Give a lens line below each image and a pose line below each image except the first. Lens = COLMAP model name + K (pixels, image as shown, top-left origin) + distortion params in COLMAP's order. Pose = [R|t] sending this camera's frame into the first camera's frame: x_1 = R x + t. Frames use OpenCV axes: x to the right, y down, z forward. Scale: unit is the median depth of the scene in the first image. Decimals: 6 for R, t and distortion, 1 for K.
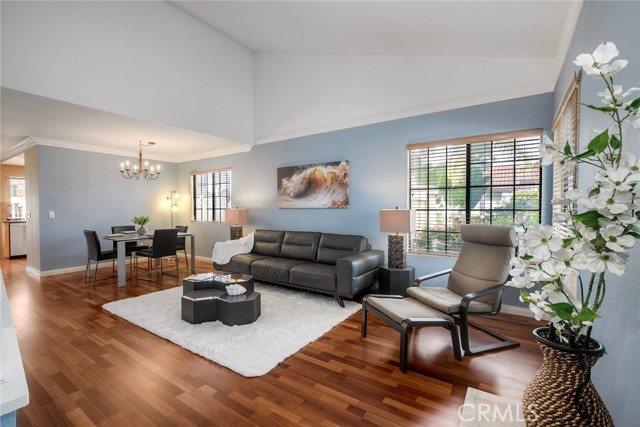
lens RADIAL K [[284.8, 0, 318.9], [0, 284.8, 210.4], [0, 0, 1]] dist [0.003492, -0.000459]
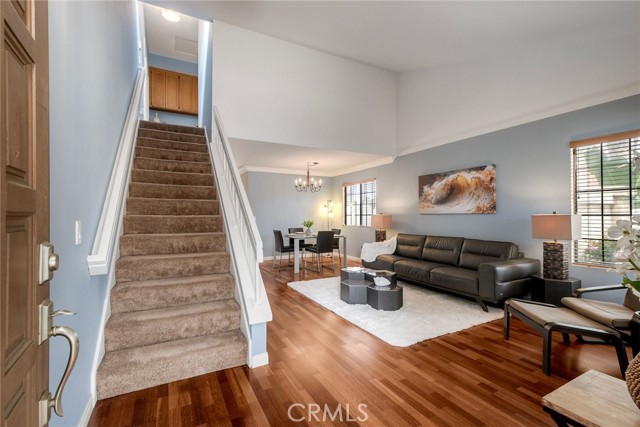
lens RADIAL K [[284.8, 0, 321.8], [0, 284.8, 215.0], [0, 0, 1]] dist [0.003492, -0.000459]
pose [[0.887763, -0.001433, -0.460298, 0.026262], [-0.002434, 0.999967, -0.007807, 0.006260], [0.460294, 0.008051, 0.887730, -0.128836]]
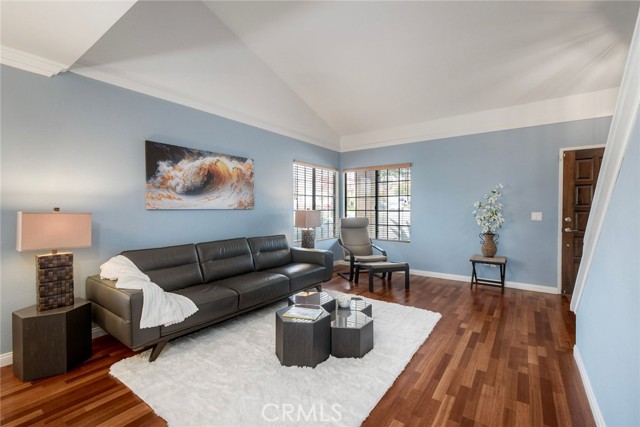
lens RADIAL K [[284.8, 0, 322.3], [0, 284.8, 210.5], [0, 0, 1]] dist [0.003492, -0.000459]
pose [[0.029519, -0.004917, 0.999552, -0.846694], [0.011013, 0.999929, 0.004594, -0.005768], [-0.999504, 0.010872, 0.029571, 0.741573]]
